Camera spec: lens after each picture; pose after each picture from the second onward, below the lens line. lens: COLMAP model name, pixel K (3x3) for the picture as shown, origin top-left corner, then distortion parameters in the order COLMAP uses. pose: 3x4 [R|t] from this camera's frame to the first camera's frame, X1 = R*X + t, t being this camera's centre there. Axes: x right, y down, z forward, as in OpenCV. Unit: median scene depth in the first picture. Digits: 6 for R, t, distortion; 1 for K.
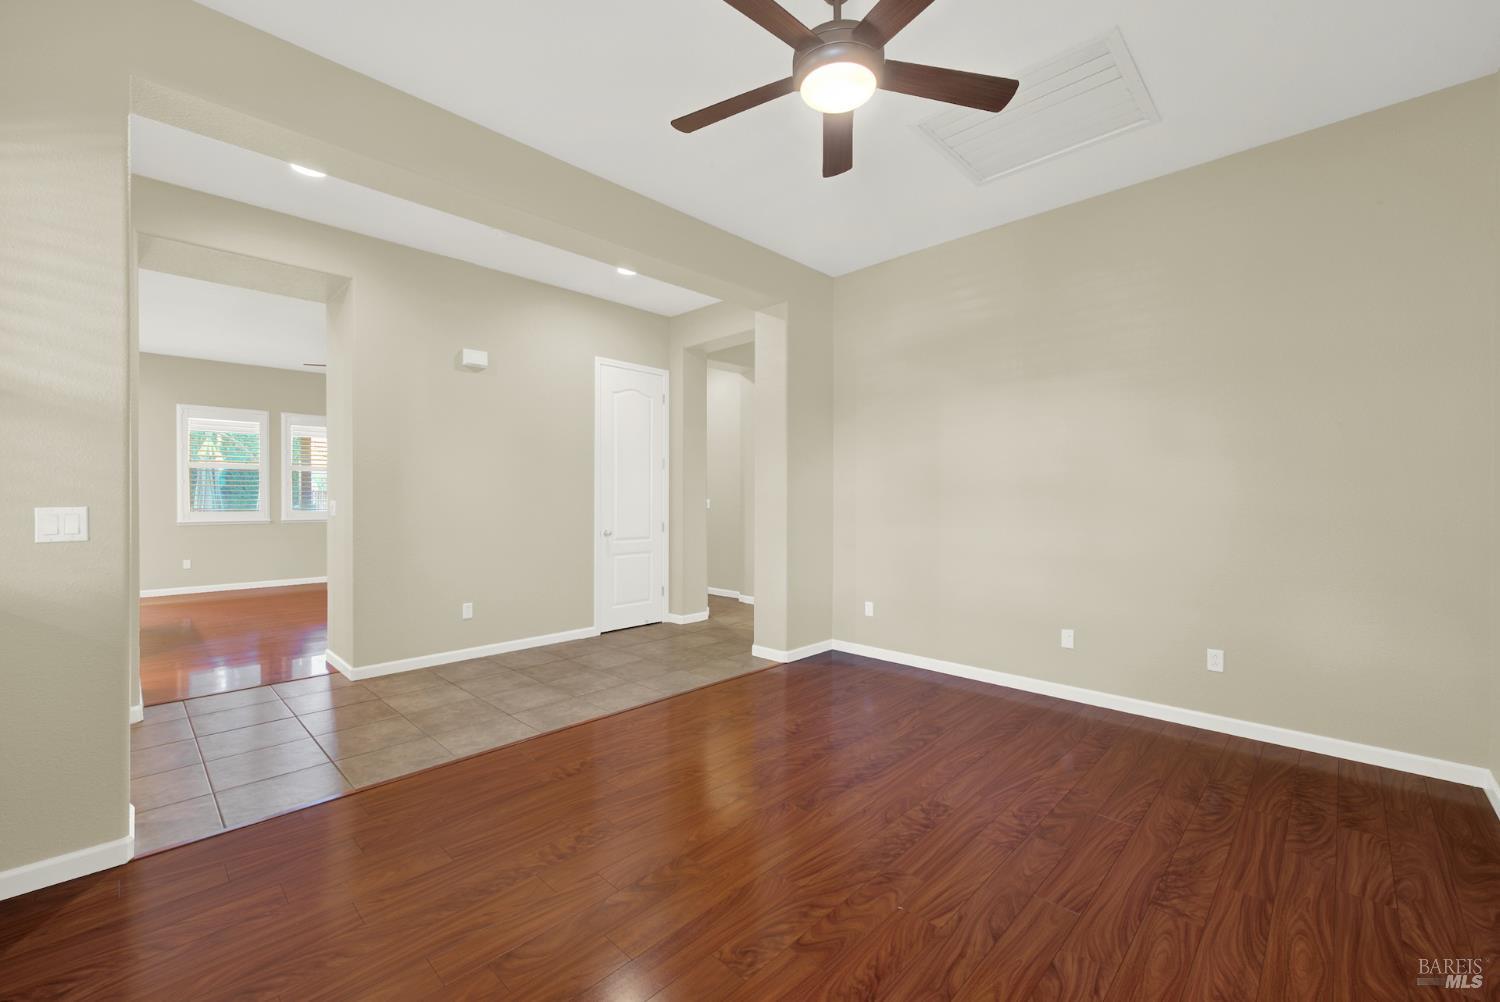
lens RADIAL K [[612.0, 0, 749.6], [0, 612.0, 494.0], [0, 0, 1]] dist [0.004518, -0.001436]
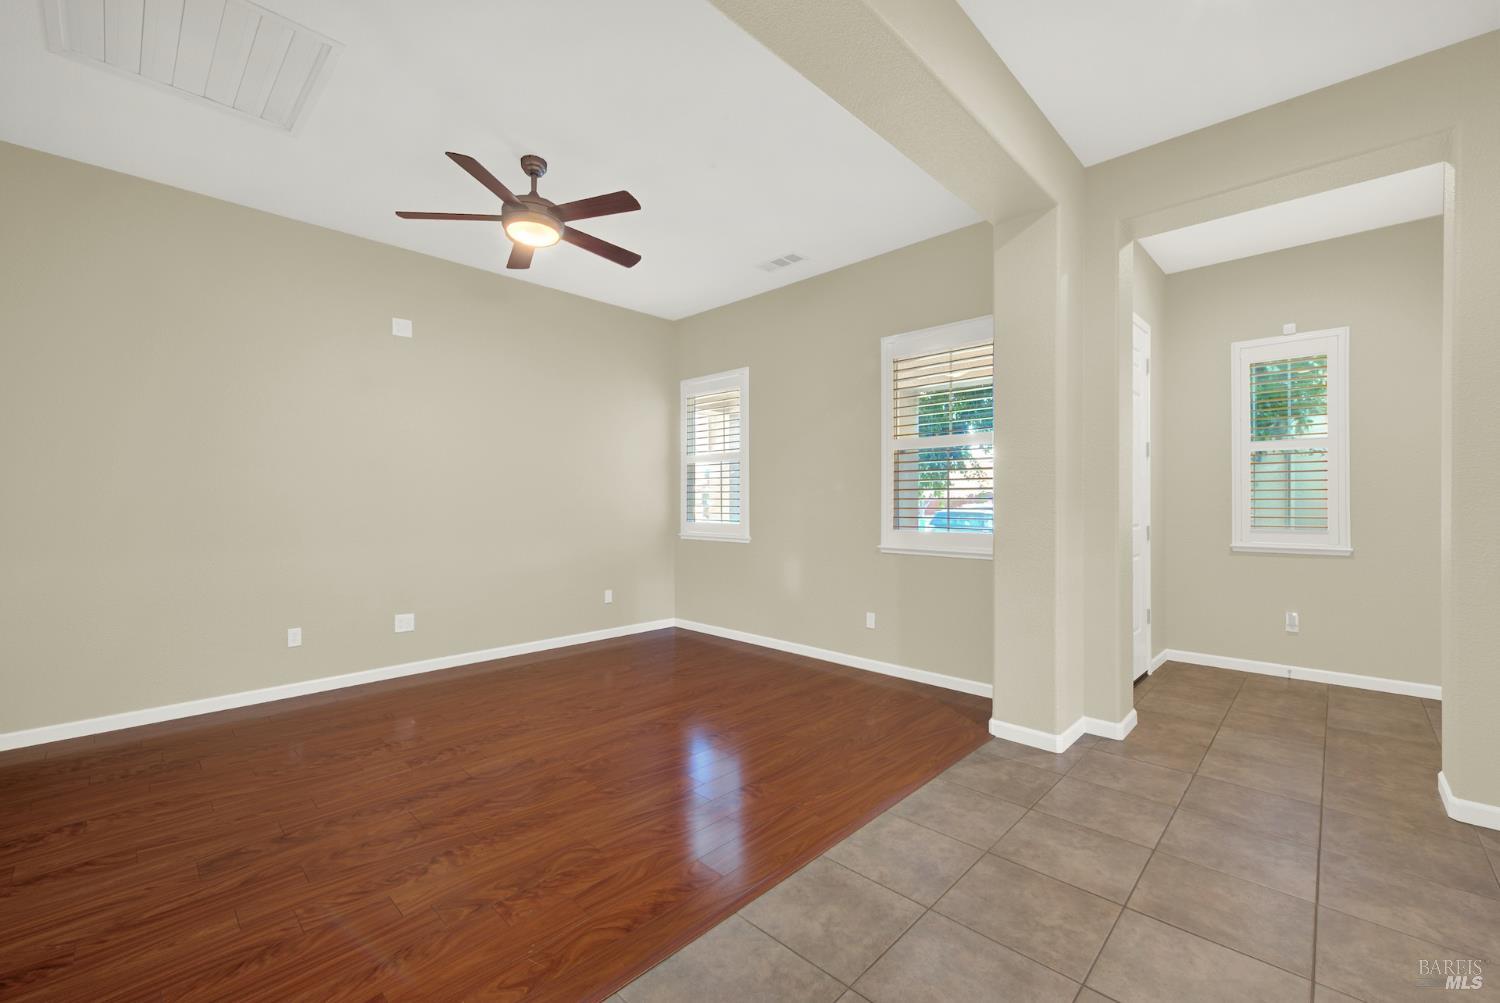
lens RADIAL K [[612.0, 0, 746.5], [0, 612.0, 505.7], [0, 0, 1]] dist [0.004518, -0.001436]
pose [[-0.999998, 0.001932, 0.000849, -0.249042], [0.001933, 0.999996, 0.001927, 0.008689], [-0.000845, 0.001928, -0.999998, 1.625525]]
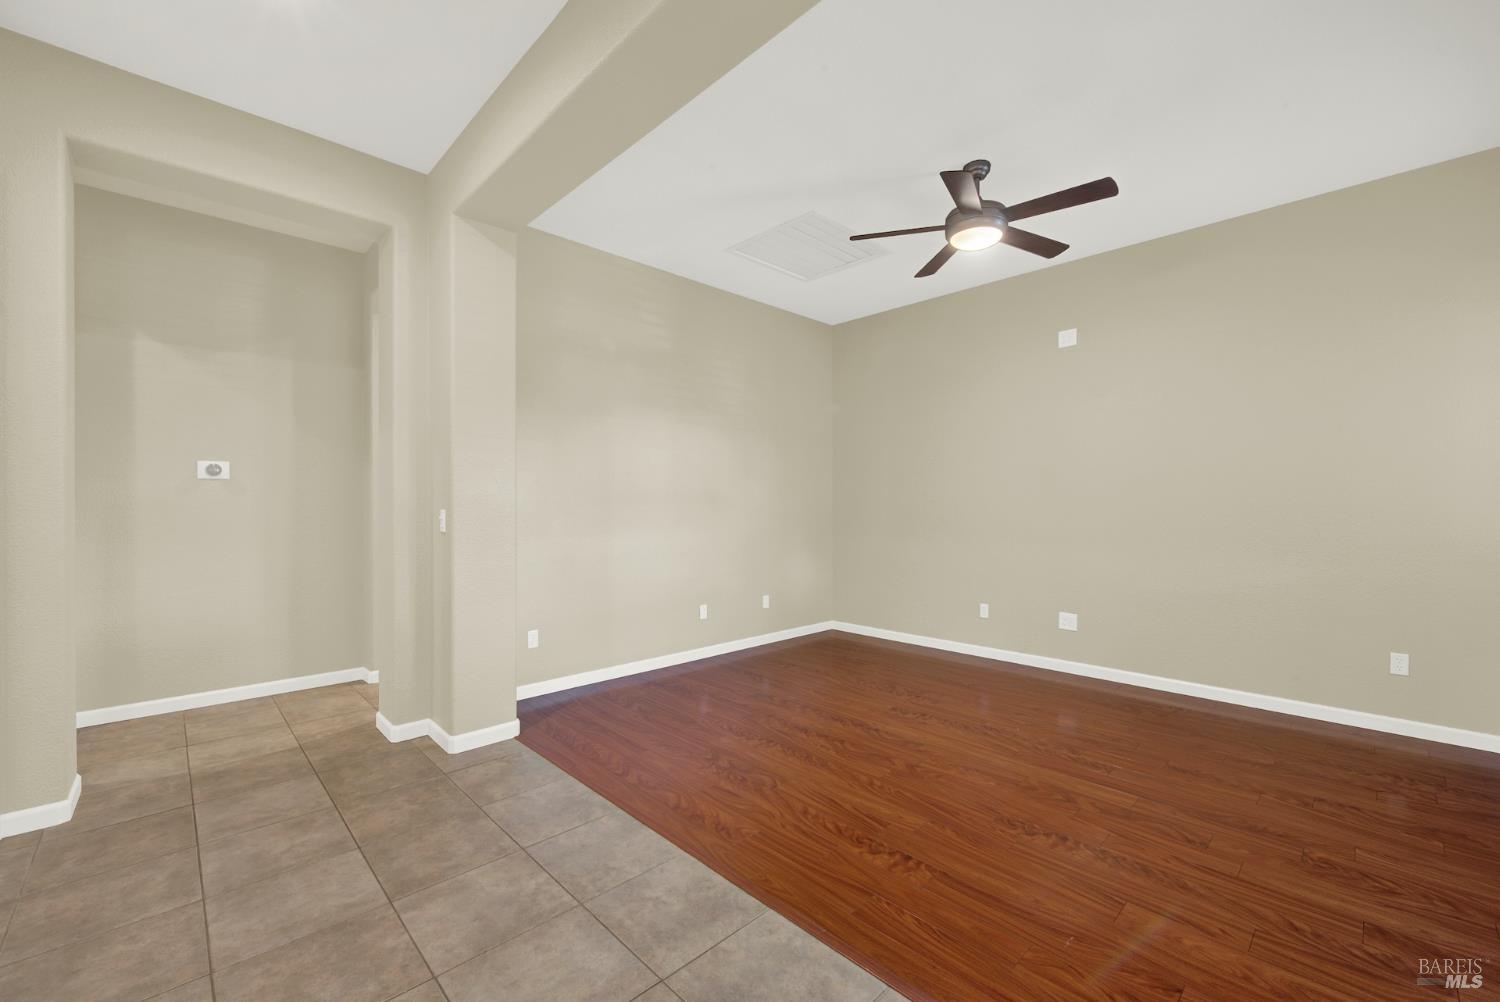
lens RADIAL K [[612.0, 0, 749.7], [0, 612.0, 502.3], [0, 0, 1]] dist [0.004518, -0.001436]
pose [[0.030021, 0.003819, 0.999542, -0.901258], [-0.005329, 0.999979, -0.003660, 0.005068], [-0.999535, -0.005217, 0.030041, 0.977917]]
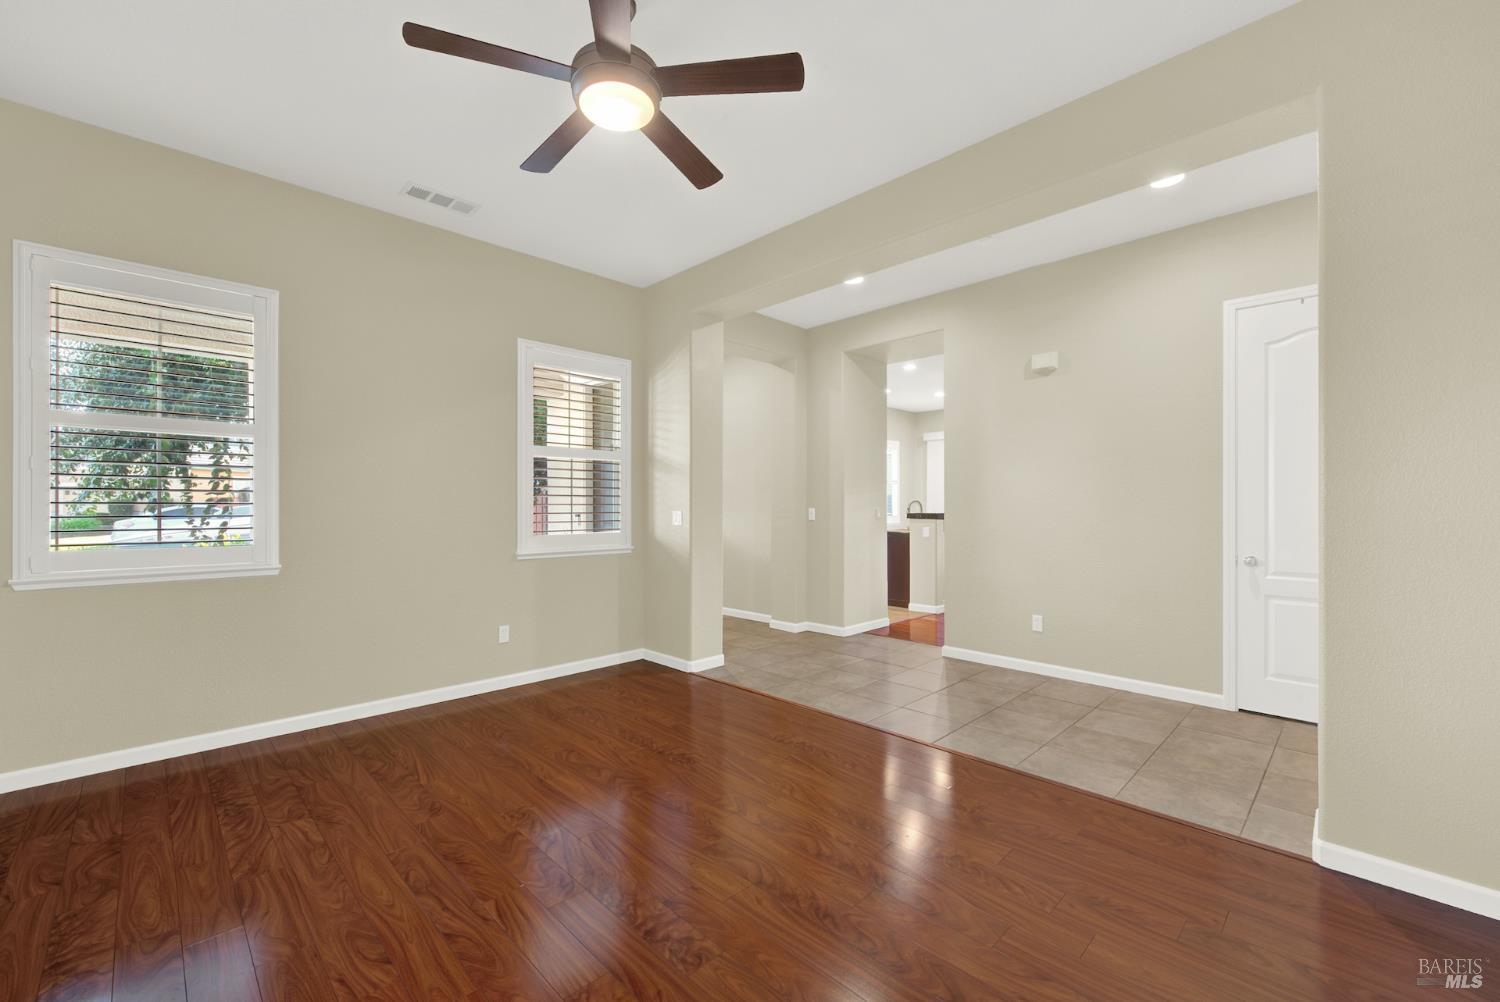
lens RADIAL K [[612.0, 0, 746.6], [0, 612.0, 503.7], [0, 0, 1]] dist [0.004518, -0.001436]
pose [[-0.023087, -0.001689, -0.999732, 0.741401], [0.004738, 0.999987, -0.001799, 0.000361], [0.999722, -0.004778, -0.023079, 0.797946]]
